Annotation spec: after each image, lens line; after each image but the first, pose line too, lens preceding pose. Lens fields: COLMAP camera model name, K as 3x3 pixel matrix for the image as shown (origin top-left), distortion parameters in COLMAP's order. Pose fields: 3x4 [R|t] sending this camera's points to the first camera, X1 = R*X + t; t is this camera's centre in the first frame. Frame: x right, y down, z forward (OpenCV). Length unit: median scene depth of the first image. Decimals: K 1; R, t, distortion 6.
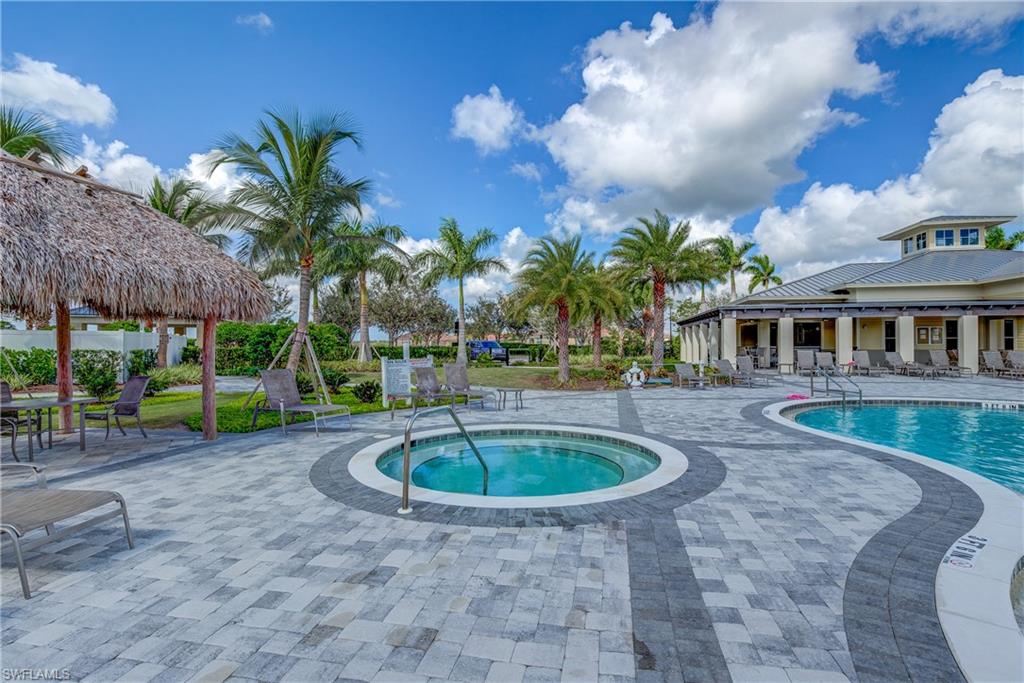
lens RADIAL K [[469.3, 0, 512.0], [0, 469.3, 341.5], [0, 0, 1]] dist [-0.000164, 0.000008]
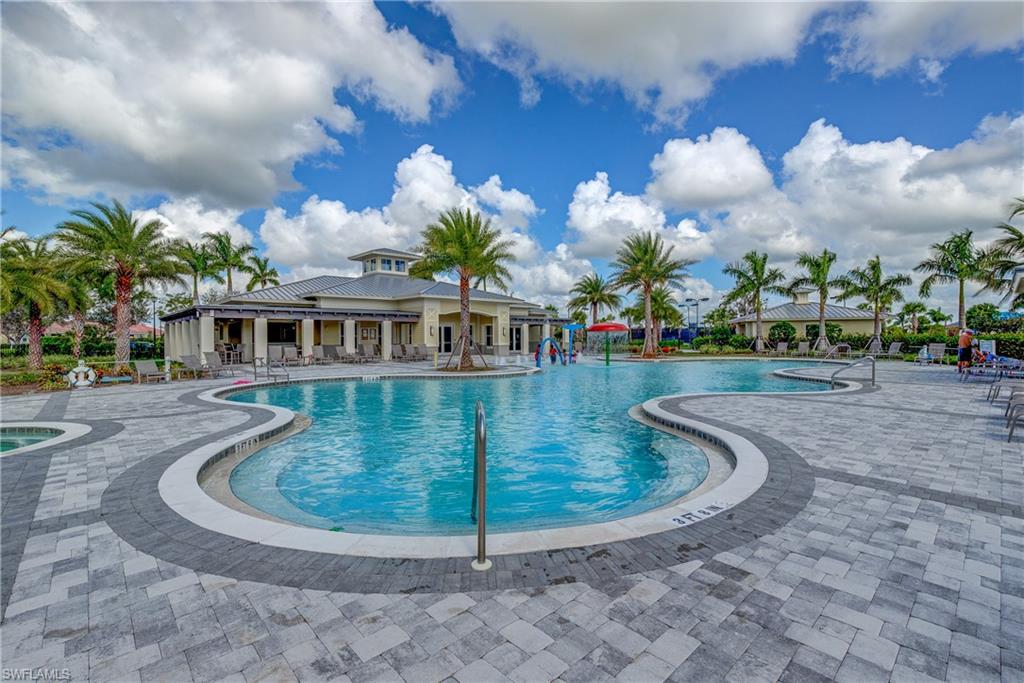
lens RADIAL K [[455.2, 0, 511.4], [0, 455.2, 379.8], [0, 0, 1]] dist [0.000187, 0.000315]
pose [[0.575897, -0.075901, 0.813991, 0.001892], [-0.000134, 0.995672, 0.092936, -0.002071], [-0.817522, -0.053631, 0.573395, -0.106042]]
